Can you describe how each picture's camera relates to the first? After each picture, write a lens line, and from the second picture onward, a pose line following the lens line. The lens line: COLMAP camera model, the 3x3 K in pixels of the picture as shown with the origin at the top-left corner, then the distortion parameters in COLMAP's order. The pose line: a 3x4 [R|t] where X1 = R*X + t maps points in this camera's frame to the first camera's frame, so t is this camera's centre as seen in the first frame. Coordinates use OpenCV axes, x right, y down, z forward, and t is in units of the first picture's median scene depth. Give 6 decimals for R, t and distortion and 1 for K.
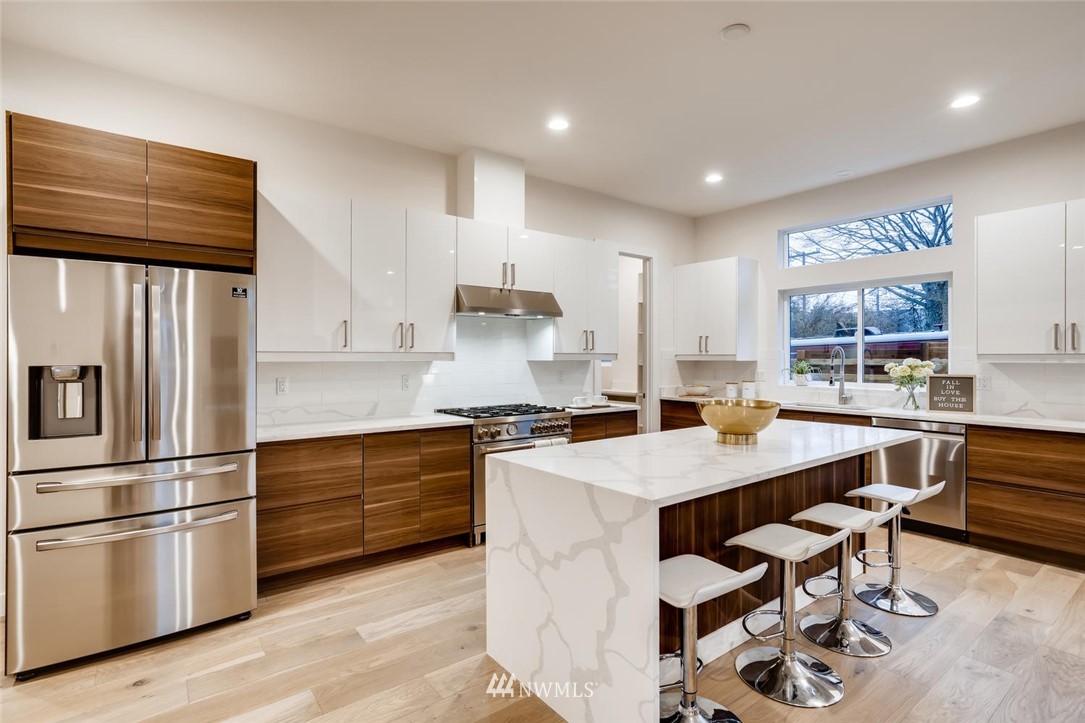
lens RADIAL K [[524.6, 0, 562.8], [0, 524.6, 366.1], [0, 0, 1]] dist [-0.028691, 0.018675]
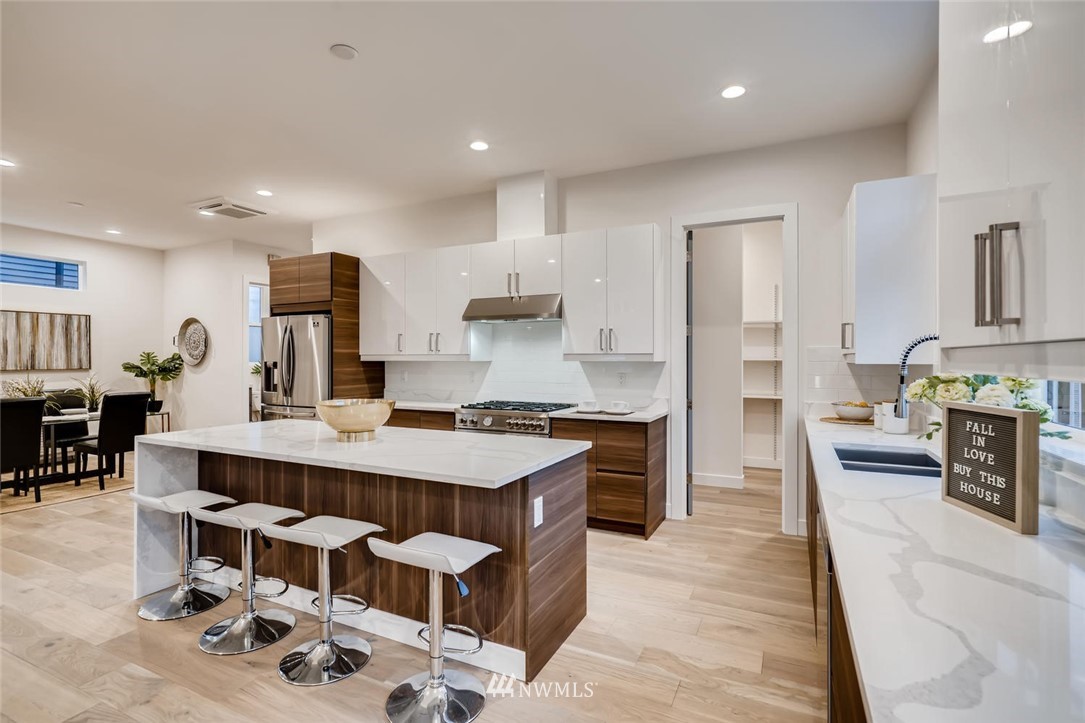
lens RADIAL K [[524.6, 0, 532.7], [0, 524.6, 368.1], [0, 0, 1]] dist [-0.028691, 0.018675]
pose [[0.428321, 0.010329, -0.903568, 0.942700], [-0.017133, 0.999848, 0.003308, 0.000844], [0.903464, 0.014064, 0.428432, 0.577977]]
